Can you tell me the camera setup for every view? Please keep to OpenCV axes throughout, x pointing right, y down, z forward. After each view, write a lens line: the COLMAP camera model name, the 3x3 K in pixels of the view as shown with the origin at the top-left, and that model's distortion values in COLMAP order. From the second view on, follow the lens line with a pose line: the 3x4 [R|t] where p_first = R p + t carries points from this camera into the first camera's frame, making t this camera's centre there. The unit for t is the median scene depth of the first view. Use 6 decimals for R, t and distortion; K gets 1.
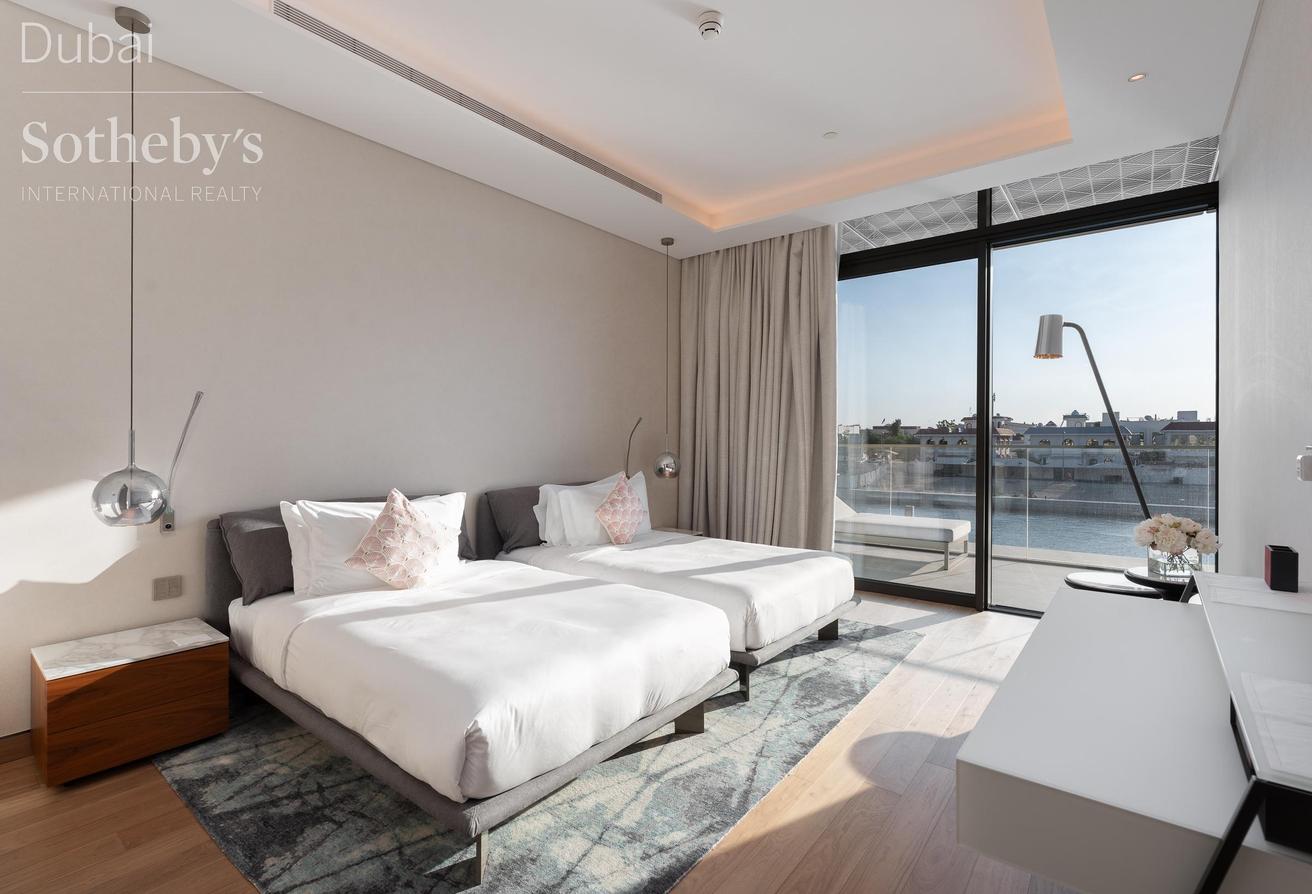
lens RADIAL K [[600.7, 0, 656.0], [0, 600.7, 447.0], [0, 0, 1]] dist [-0.019177, 0.000180]
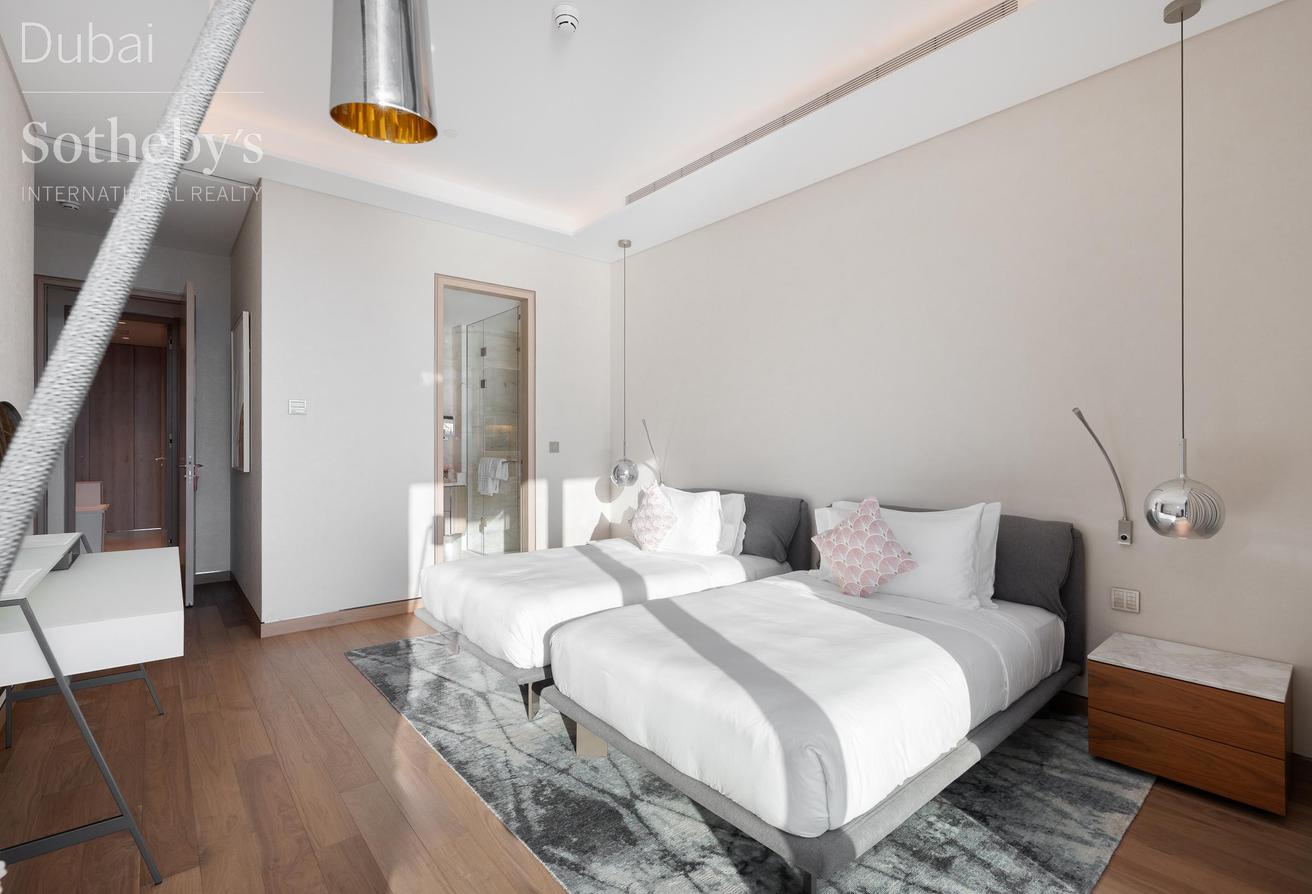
lens RADIAL K [[603.2, 0, 658.7], [0, 603.2, 445.4], [0, 0, 1]] dist [0.000285, 0.000100]
pose [[-0.197786, 0.009353, -0.980201, 1.091941], [-0.009586, 0.999888, 0.011475, -0.034577], [0.980198, 0.011666, -0.197675, 1.431374]]
